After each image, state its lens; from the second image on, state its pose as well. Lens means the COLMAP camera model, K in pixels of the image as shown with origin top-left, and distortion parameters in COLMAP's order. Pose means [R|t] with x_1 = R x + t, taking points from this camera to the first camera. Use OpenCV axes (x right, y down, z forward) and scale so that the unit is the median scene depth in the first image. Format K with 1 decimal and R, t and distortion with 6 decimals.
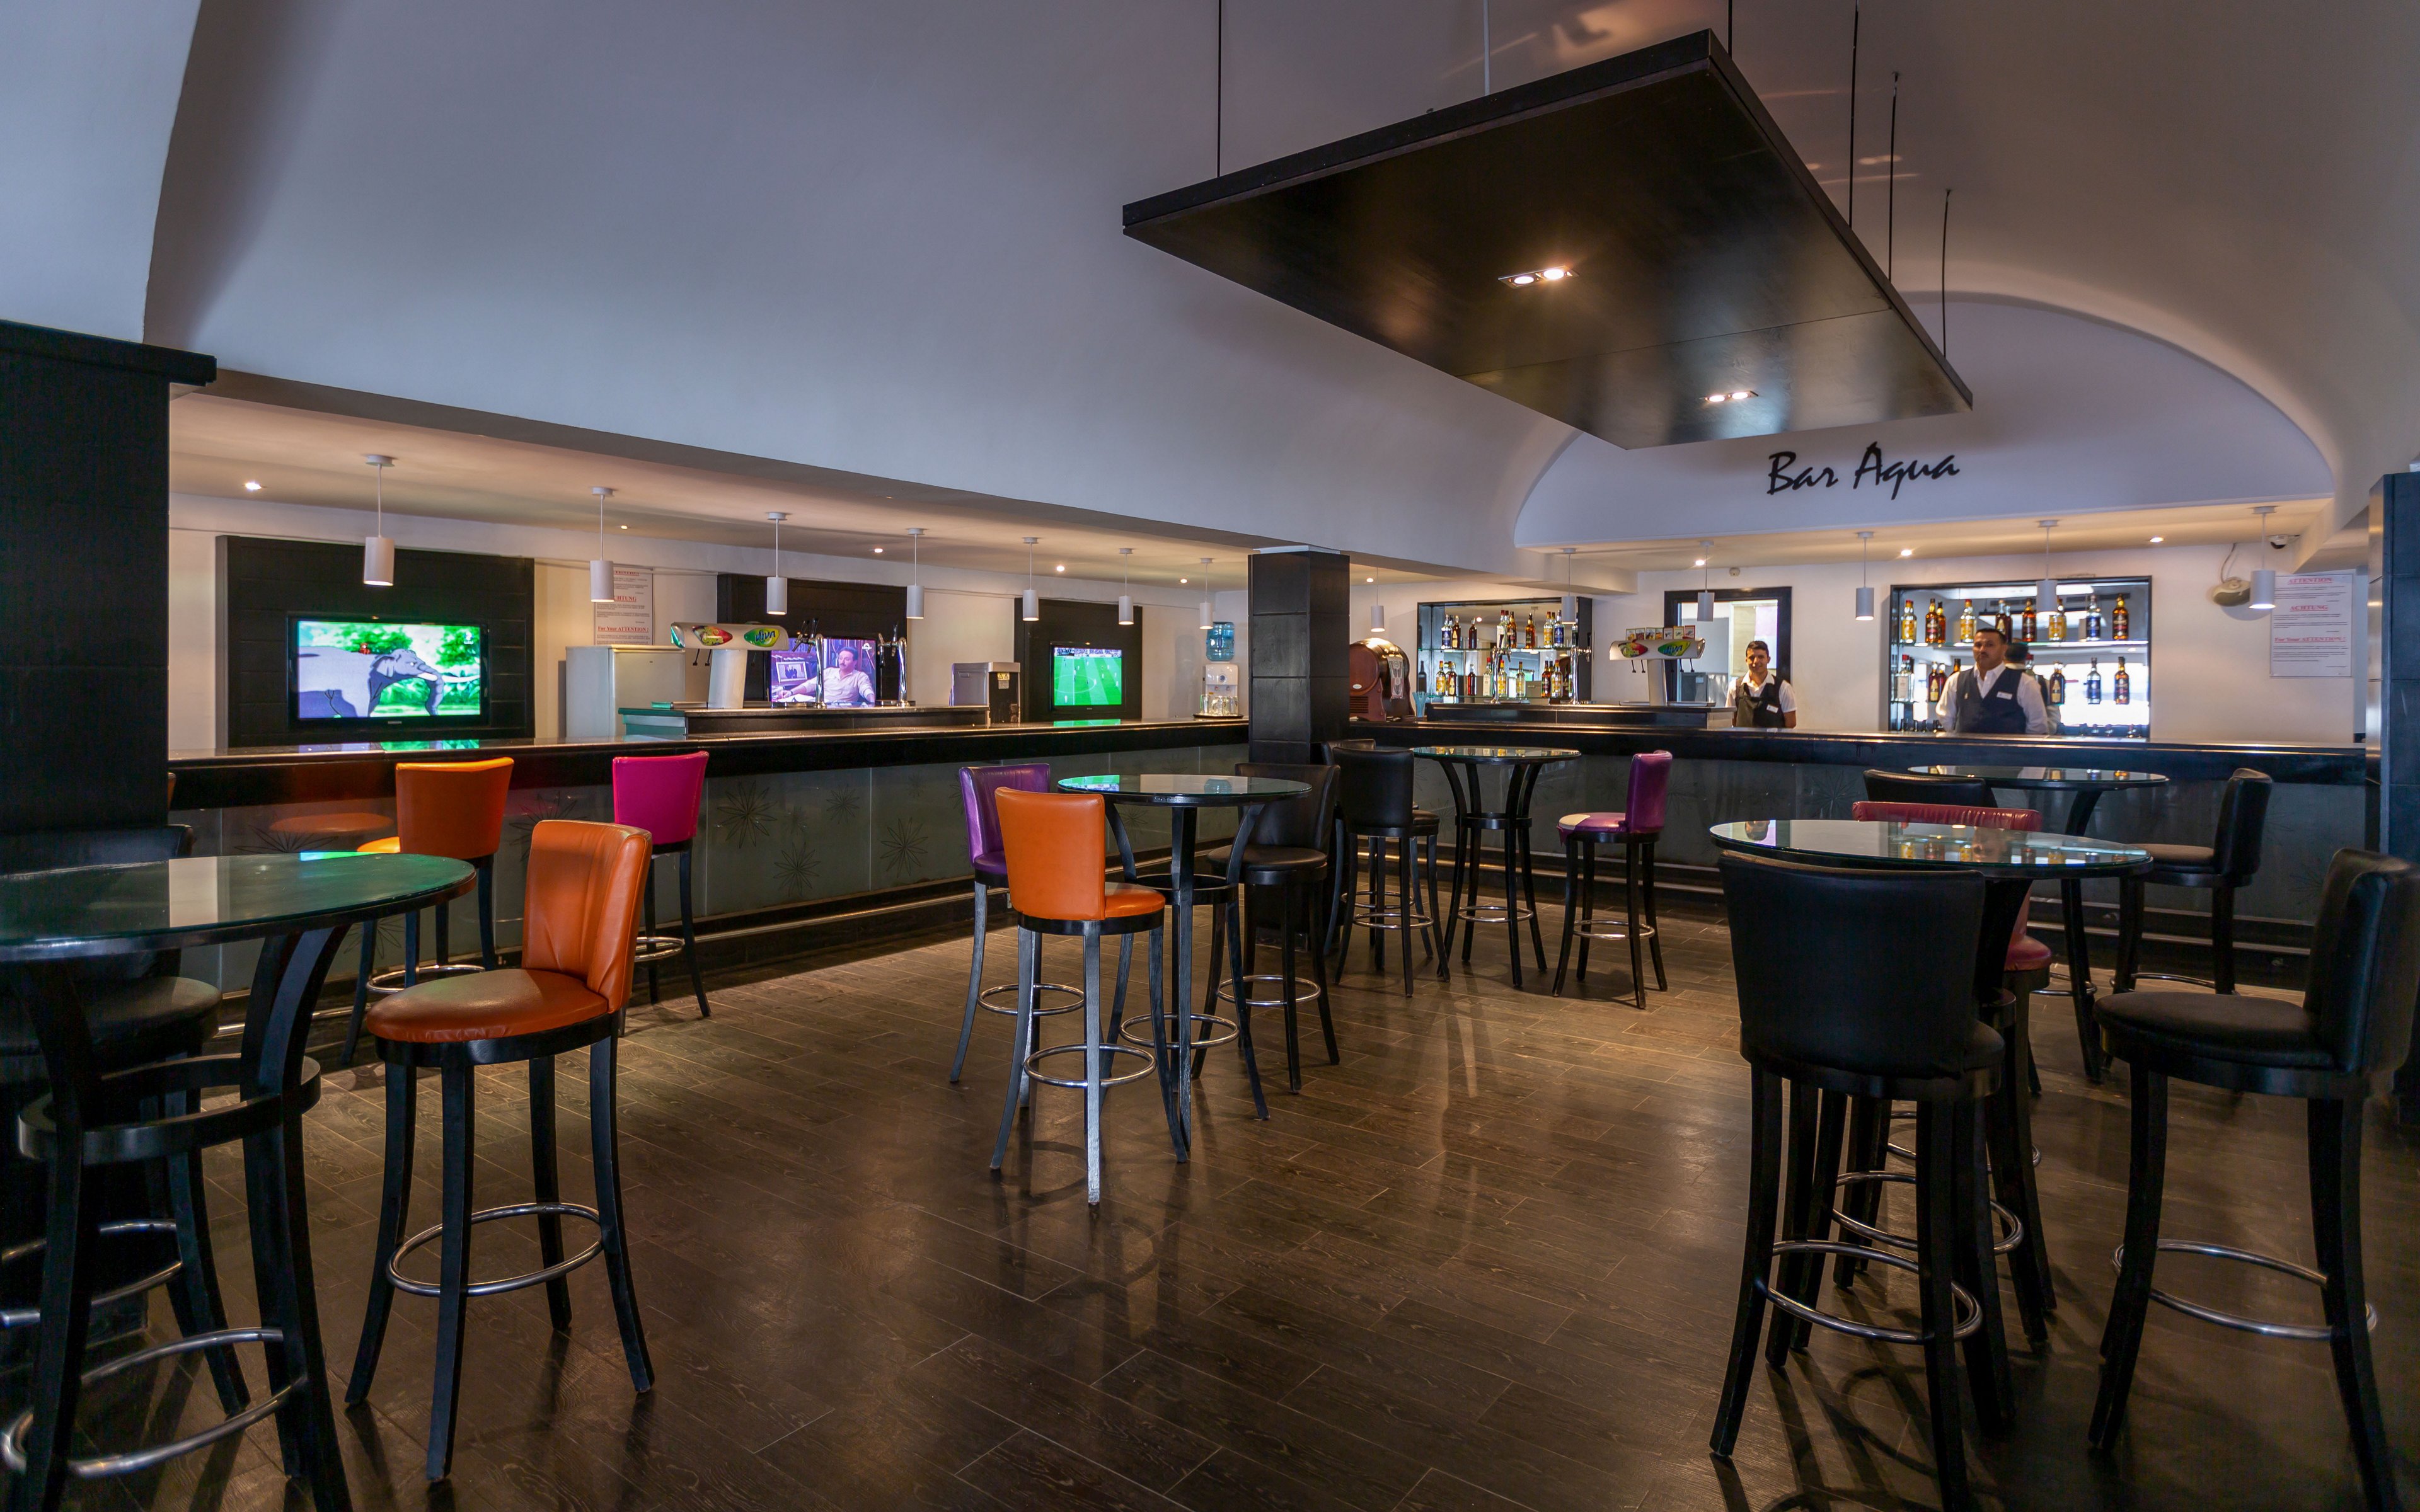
lens RADIAL K [[1273.5, 0, 1214.9], [0, 1273.5, 699.2], [0, 0, 1]] dist [0.030042, -0.000102]
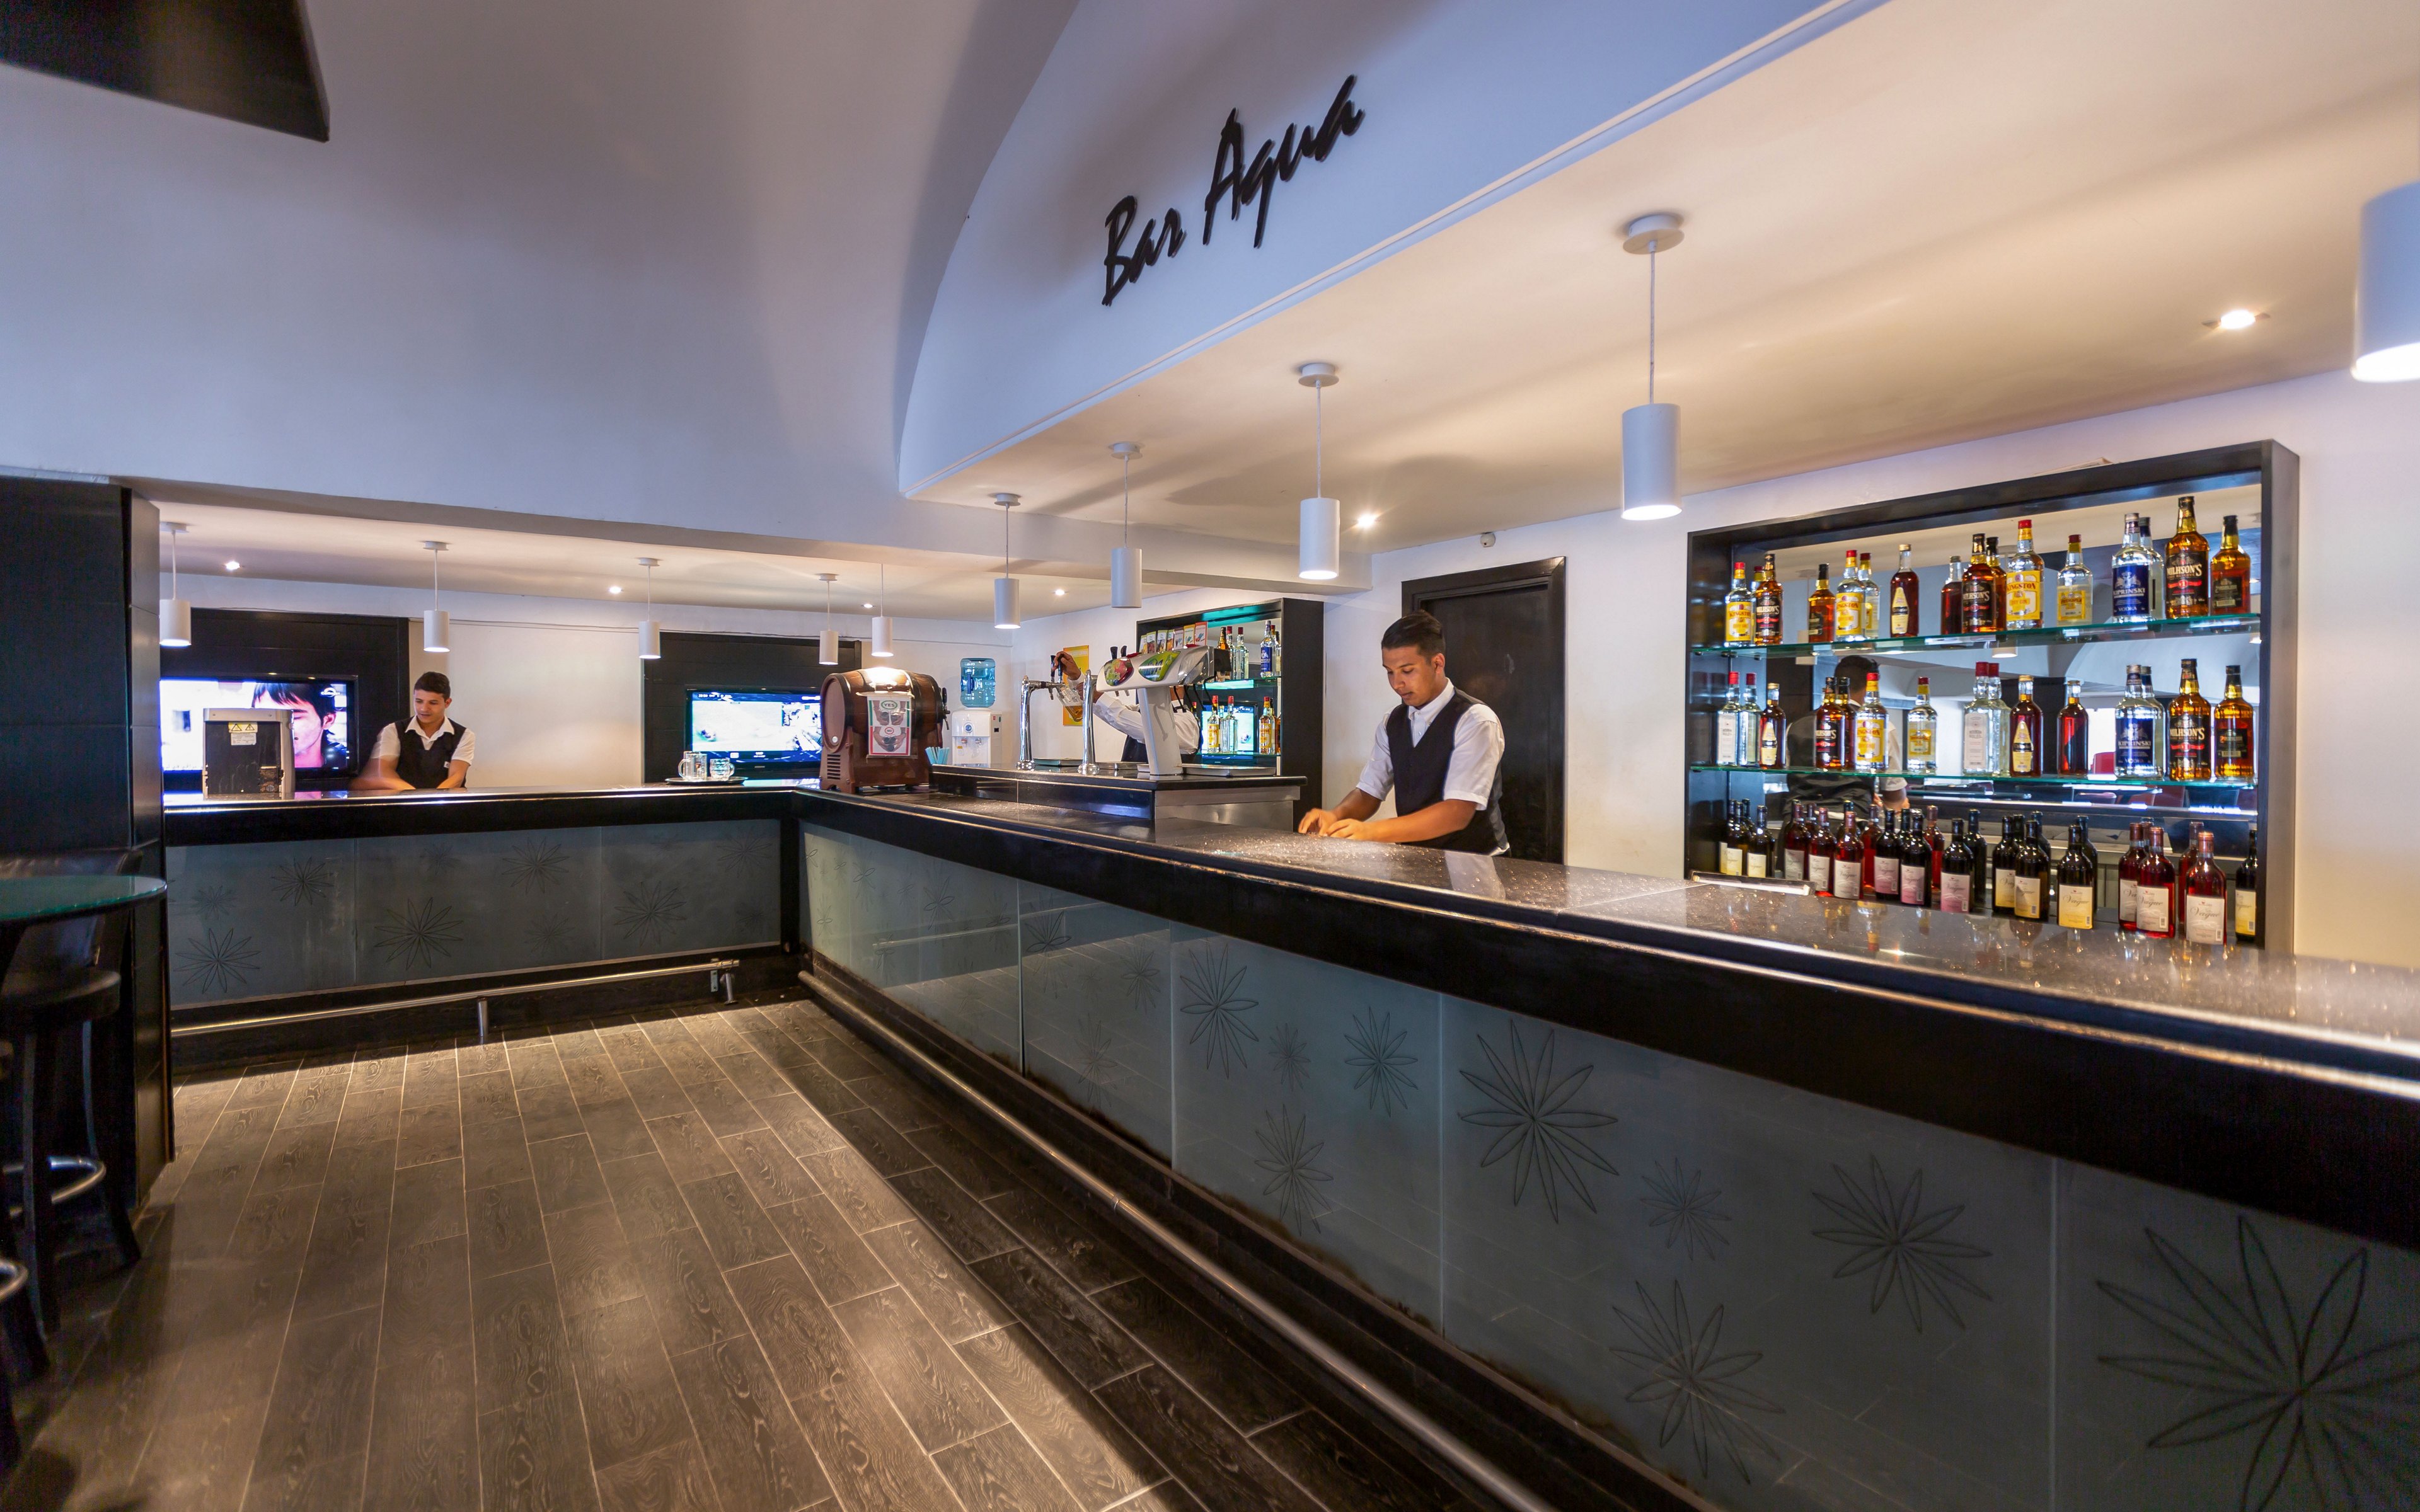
lens RADIAL K [[1040.9, 0, 1210.0], [0, 1040.9, 756.0], [0, 0, 1]] dist [0.000398, 0.000052]
pose [[0.953024, 0.001935, -0.302888, 0.489291], [-0.000500, 0.999988, 0.004817, -0.002627], [0.302894, -0.004439, 0.953014, 0.559909]]
